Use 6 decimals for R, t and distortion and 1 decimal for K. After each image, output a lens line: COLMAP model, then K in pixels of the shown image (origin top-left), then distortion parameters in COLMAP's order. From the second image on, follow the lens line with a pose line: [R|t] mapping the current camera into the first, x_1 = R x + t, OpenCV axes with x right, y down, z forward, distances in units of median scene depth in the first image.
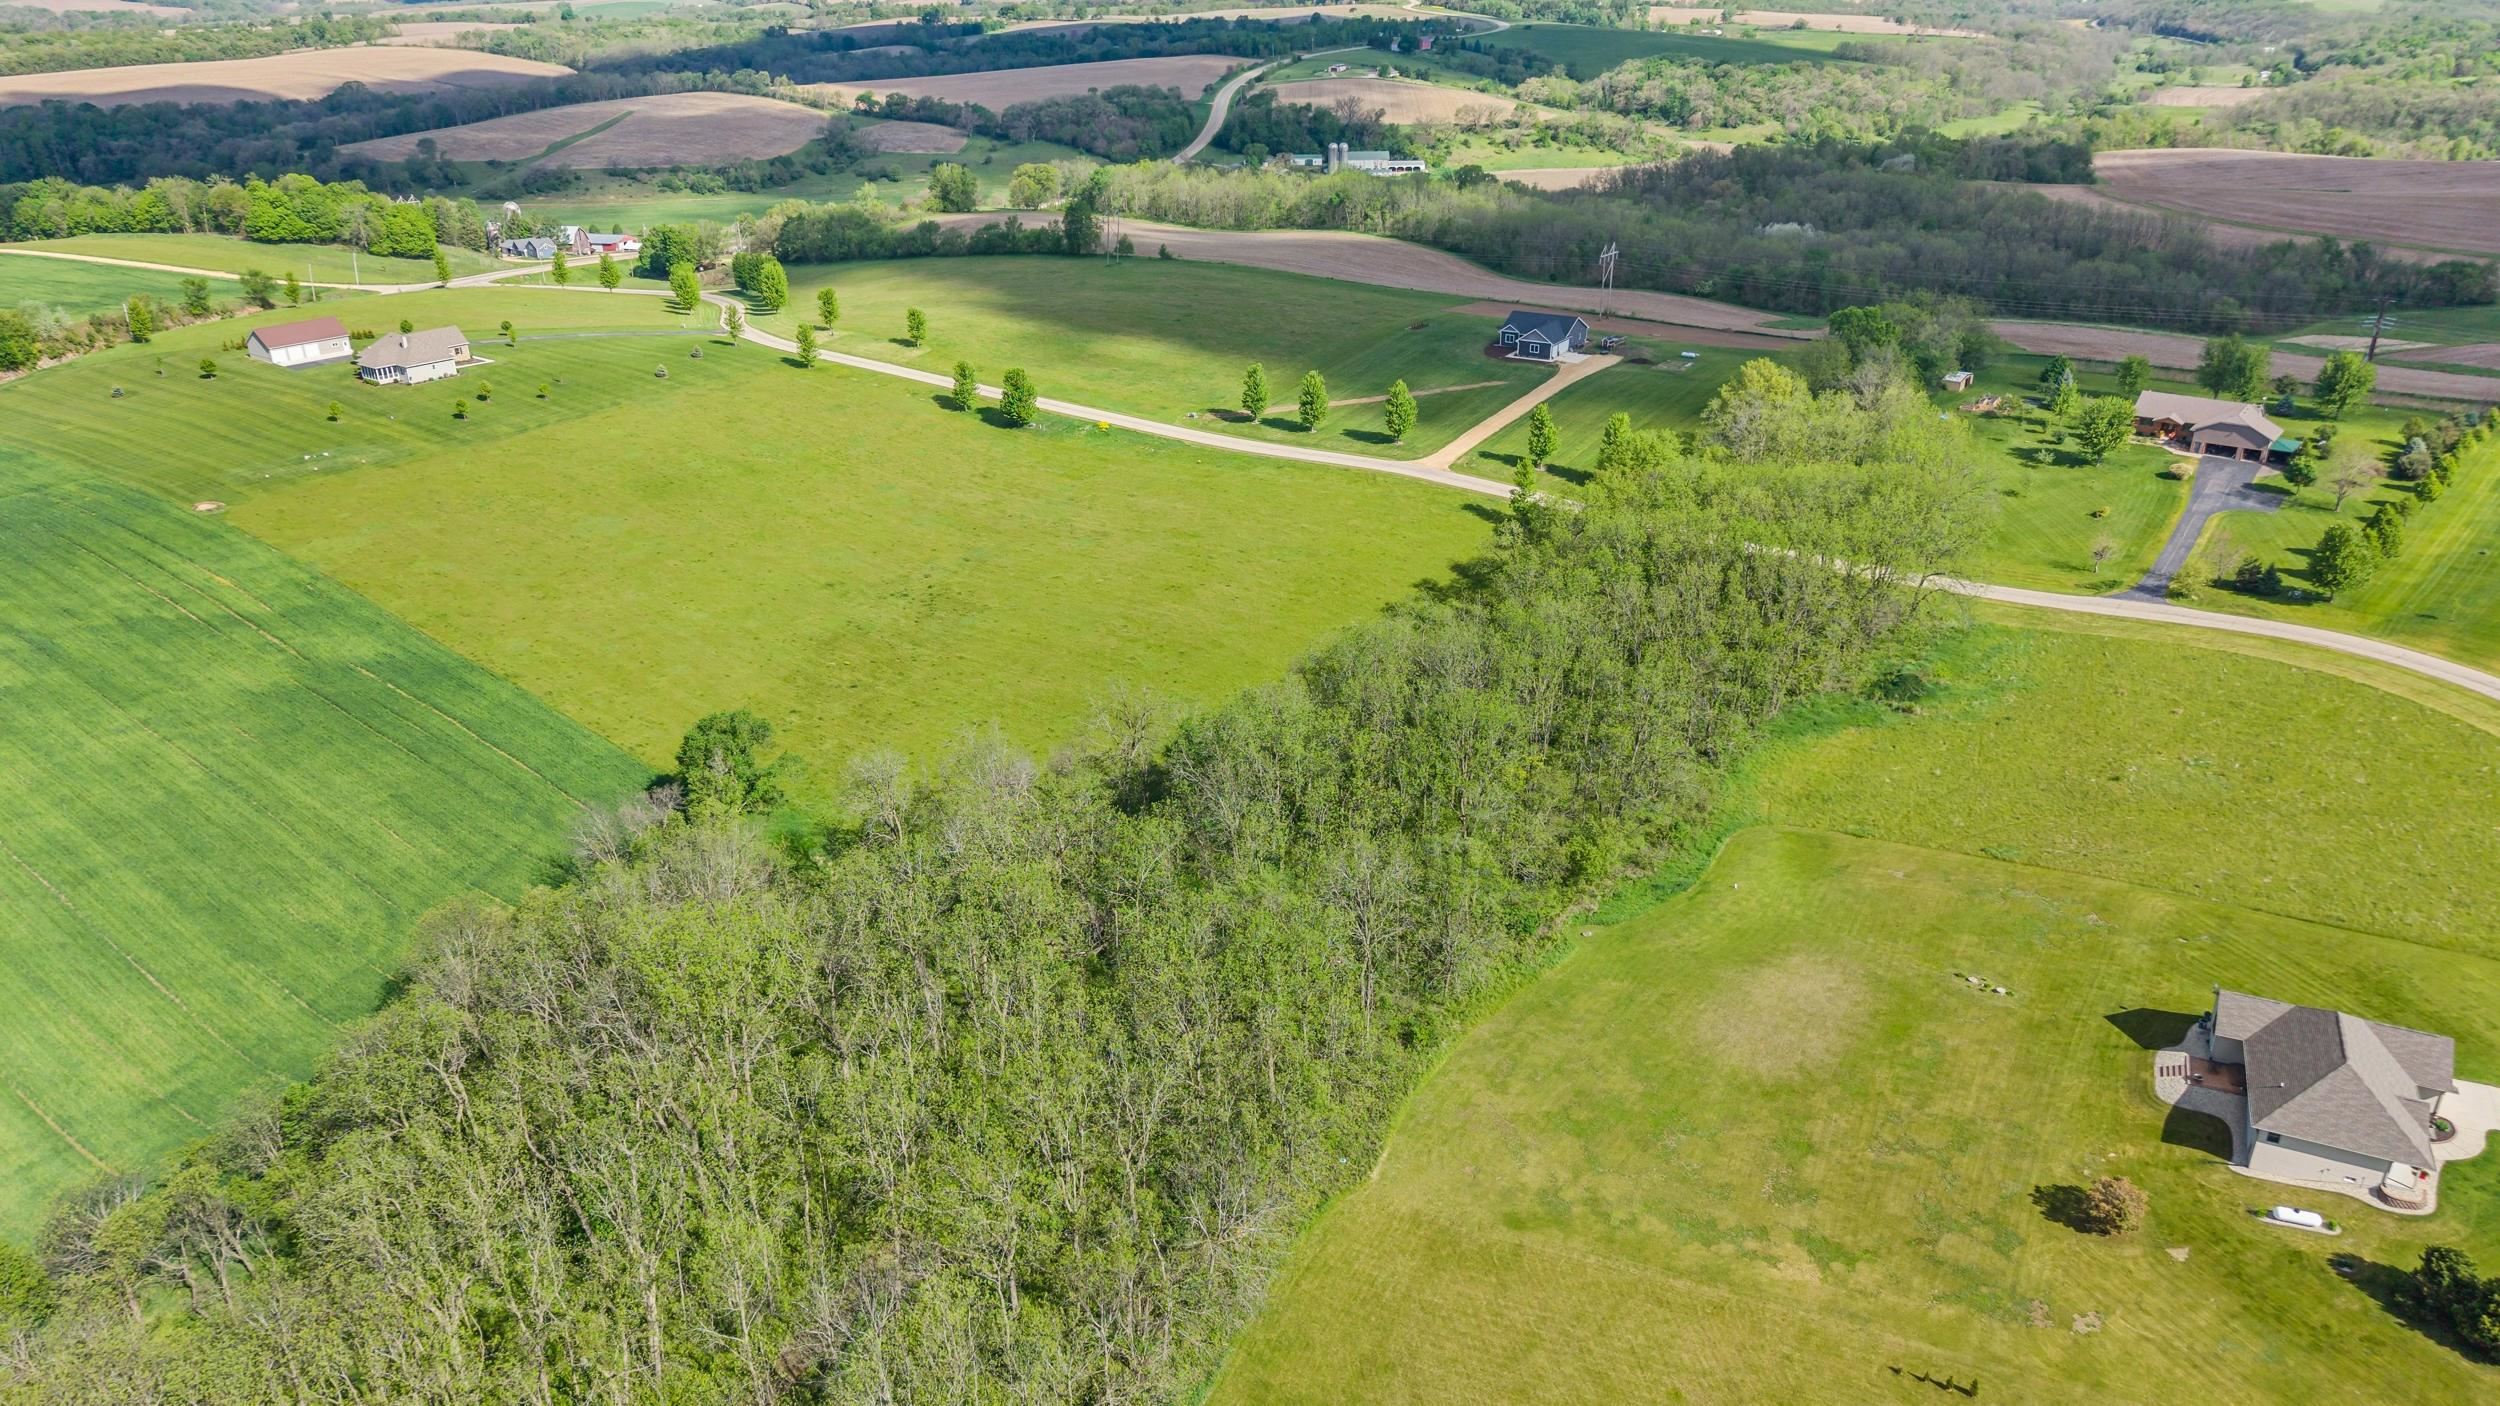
lens RADIAL K [[1697.9, 0, 1250.0], [0, 1697.9, 703.0], [0, 0, 1]] dist [0.011813, -0.002756]
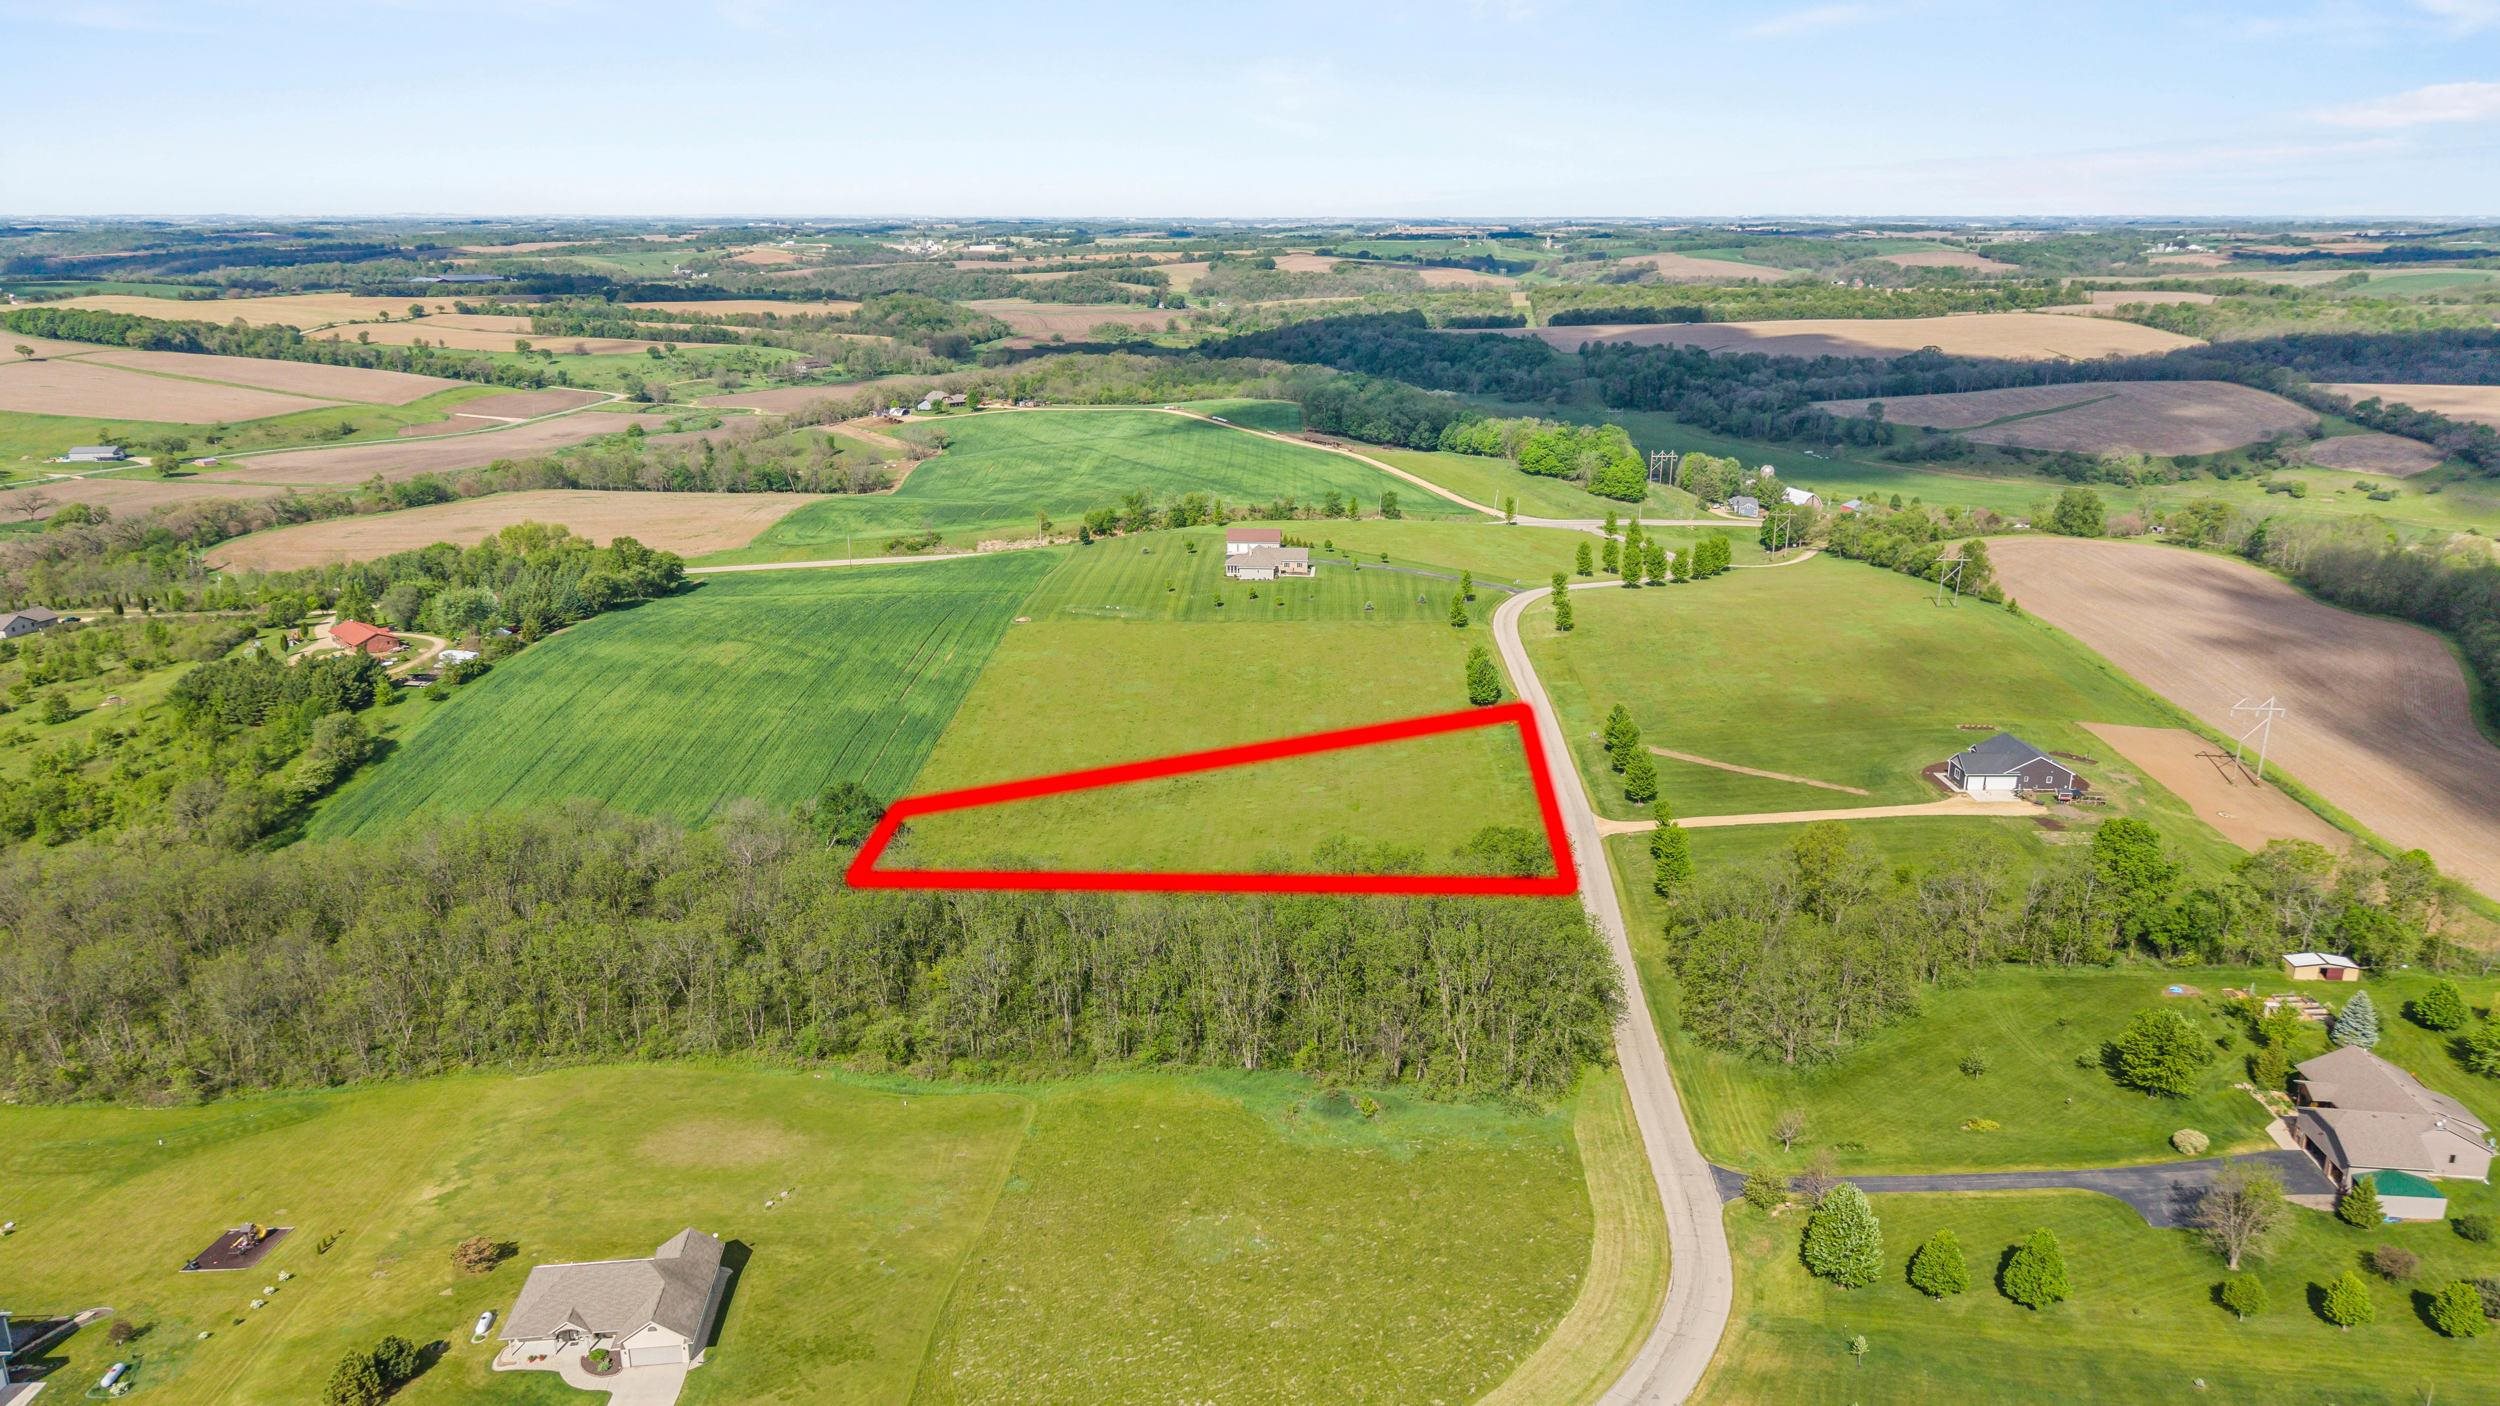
lens RADIAL K [[1697.9, 0, 1250.0], [0, 1697.9, 703.0], [0, 0, 1]] dist [0.011813, -0.002756]
pose [[0.514387, 0.242064, -0.822685, 0.500946], [-0.344229, 0.936938, 0.060451, -0.122176], [0.785438, 0.252097, 0.565274, 0.146200]]
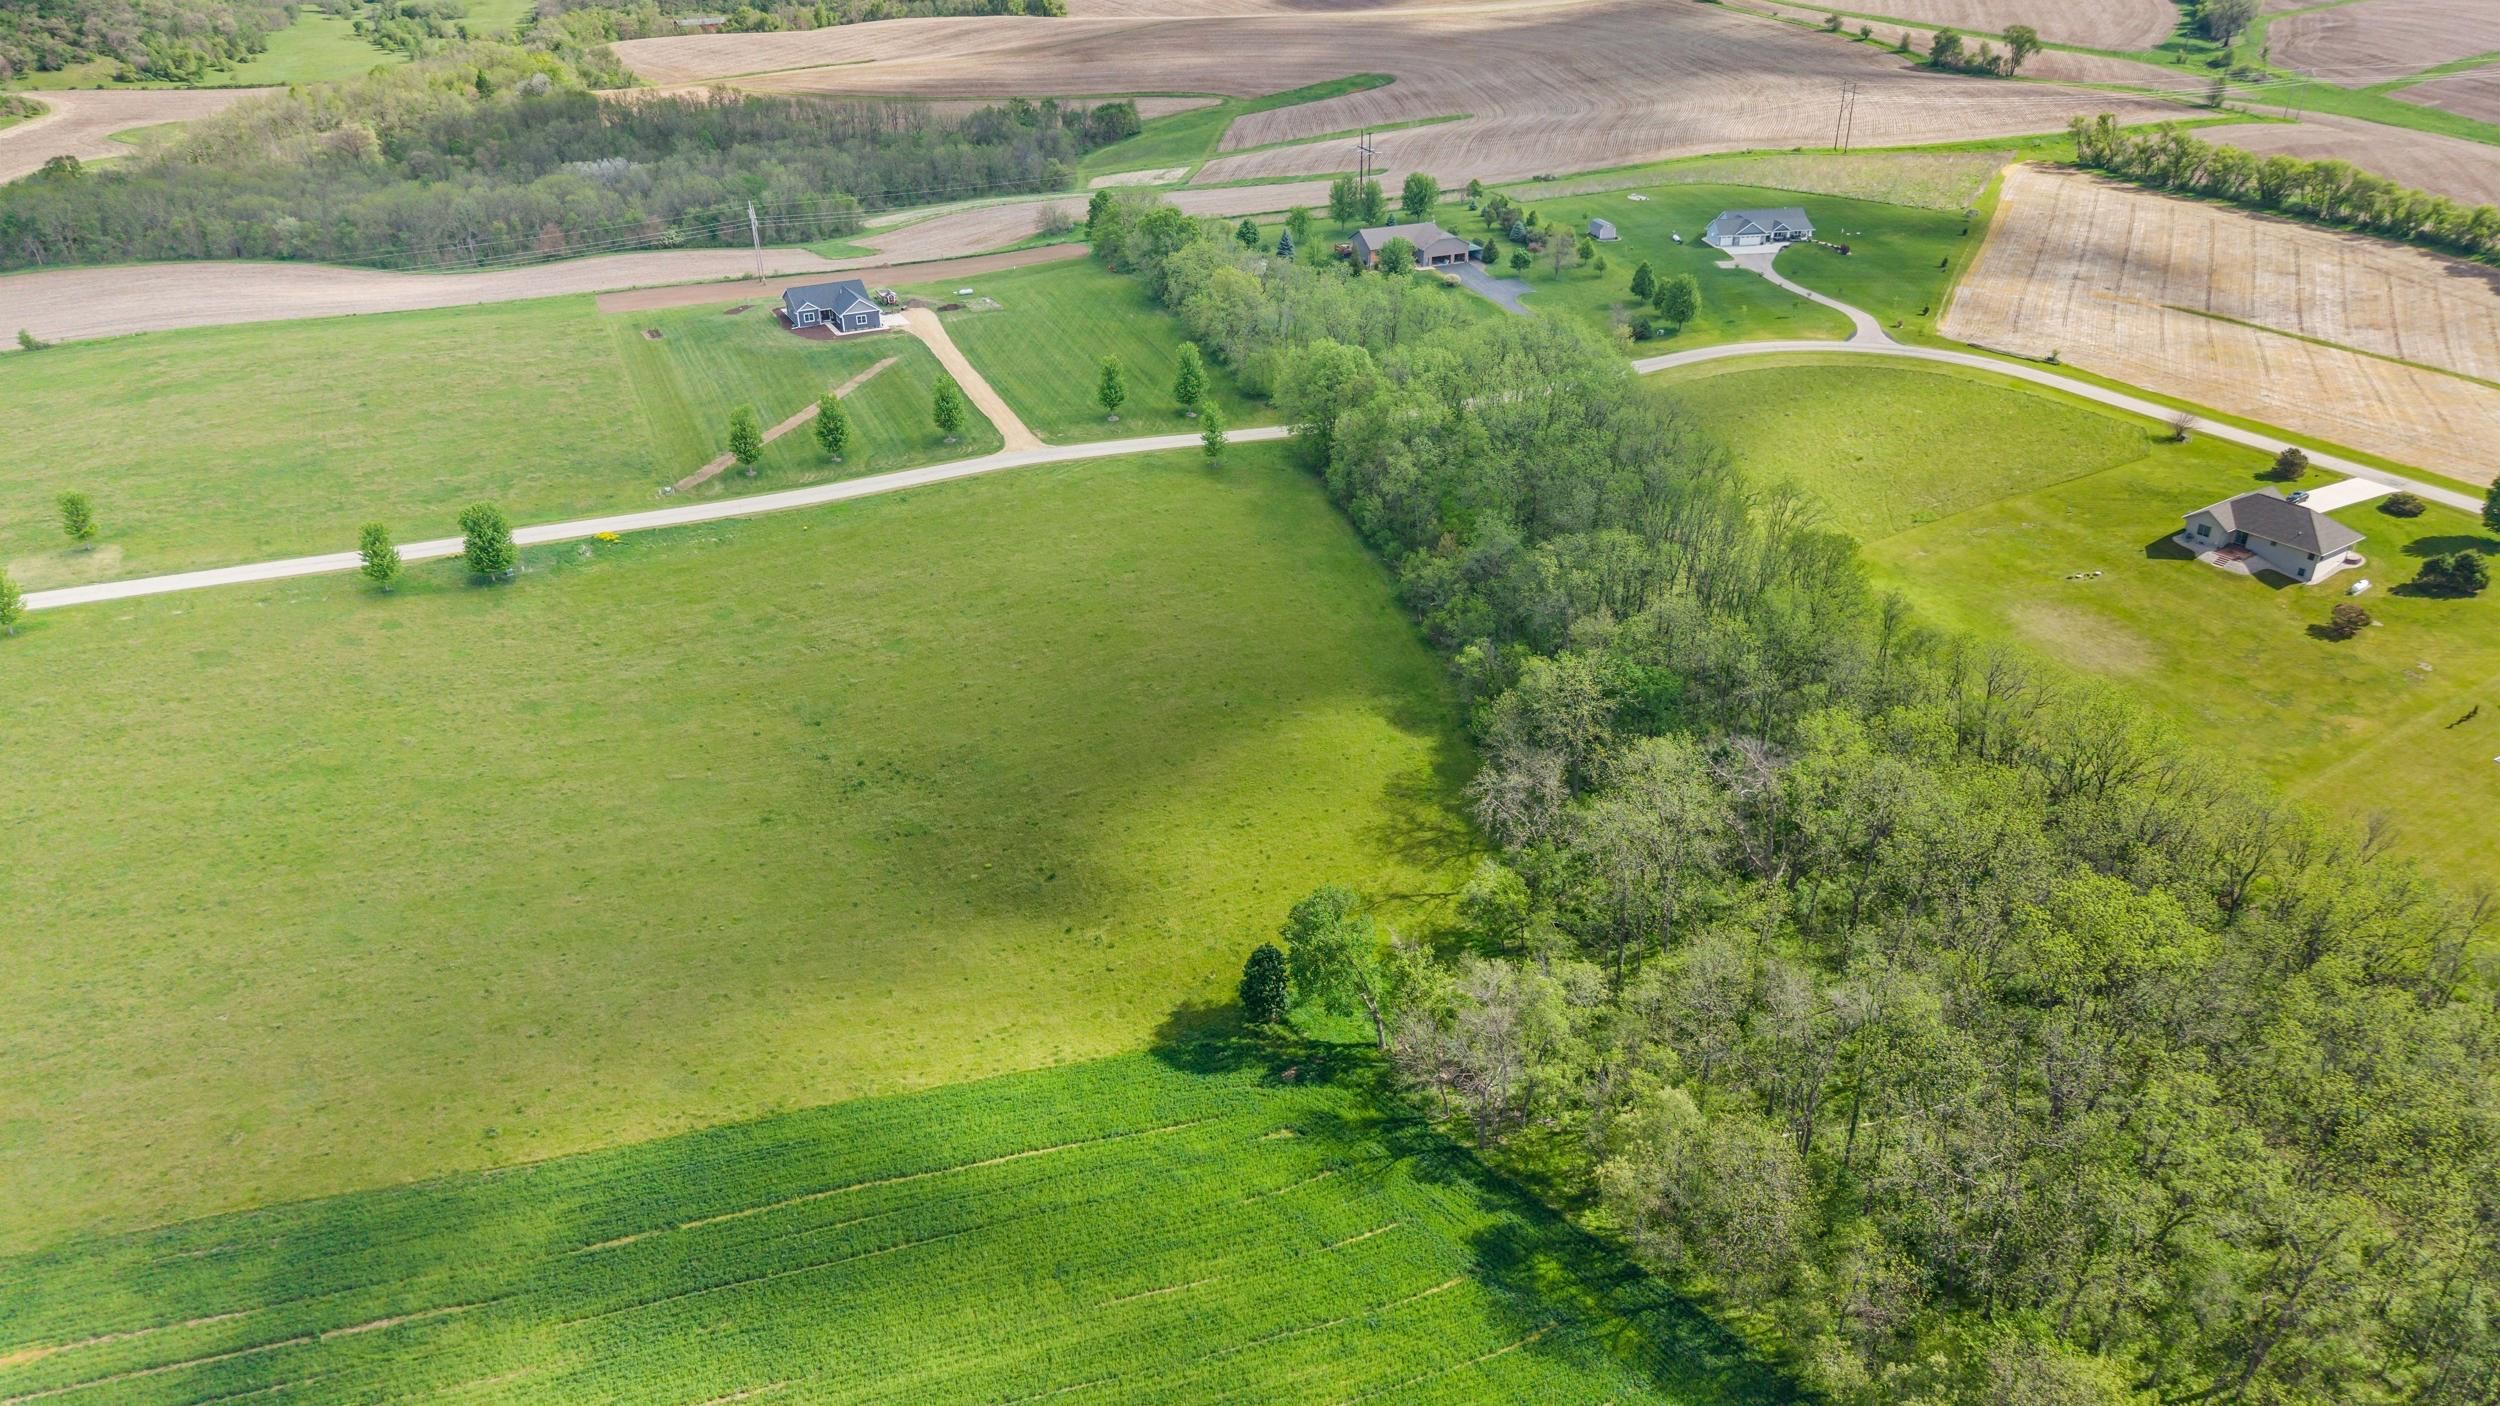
lens RADIAL K [[1697.9, 0, 1250.0], [0, 1697.9, 703.0], [0, 0, 1]] dist [0.011813, -0.002756]
pose [[0.514542, -0.404696, 0.755955, -0.380755], [0.358458, 0.902404, 0.239112, -0.120447], [-0.778945, 0.147944, 0.609391, 0.210188]]
